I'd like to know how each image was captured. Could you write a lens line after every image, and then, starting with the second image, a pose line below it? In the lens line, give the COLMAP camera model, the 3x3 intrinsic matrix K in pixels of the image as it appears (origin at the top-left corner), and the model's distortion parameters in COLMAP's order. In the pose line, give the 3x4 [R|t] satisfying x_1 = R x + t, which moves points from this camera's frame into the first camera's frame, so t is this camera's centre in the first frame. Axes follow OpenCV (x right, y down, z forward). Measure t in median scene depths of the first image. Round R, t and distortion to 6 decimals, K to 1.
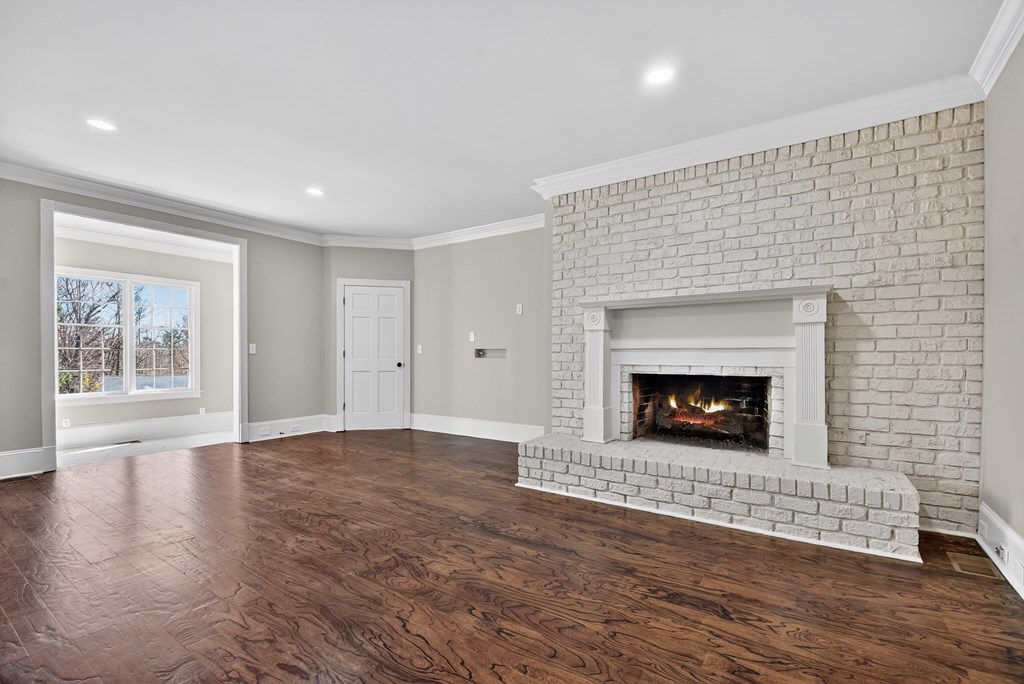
lens RADIAL K [[465.7, 0, 507.6], [0, 465.7, 347.4], [0, 0, 1]] dist [0.014037, -0.000554]
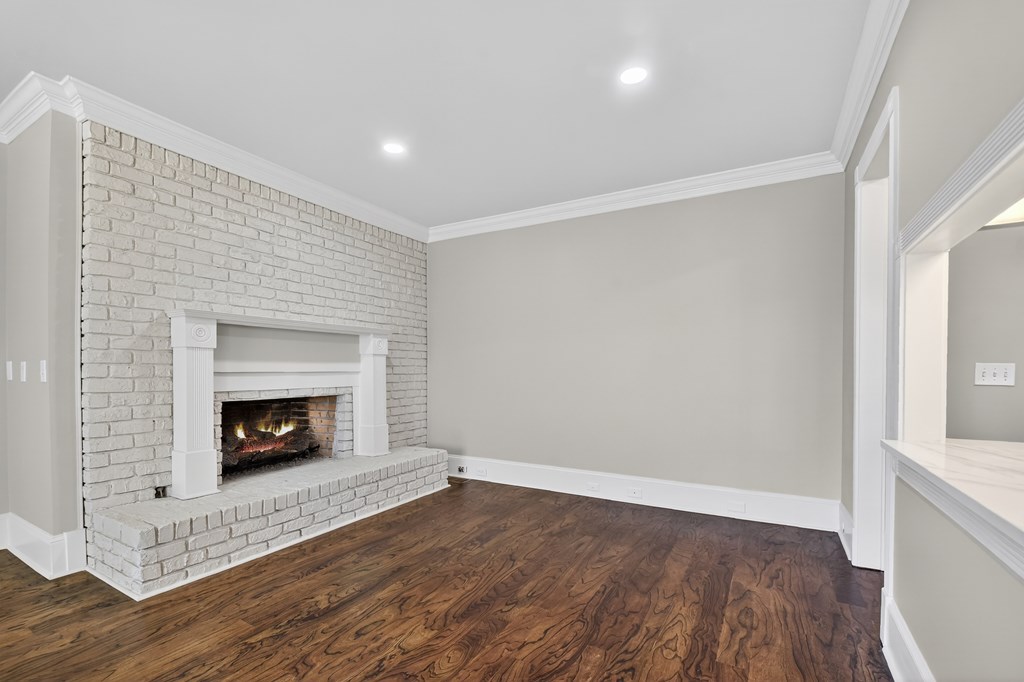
lens RADIAL K [[455.2, 0, 522.0], [0, 455.2, 367.2], [0, 0, 1]] dist [-0.000490, -0.000474]
pose [[-0.108897, 0.013448, 0.993962, -0.666451], [-0.000057, 0.999908, -0.013534, 0.004074], [-0.994053, -0.001531, -0.108886, 0.624487]]
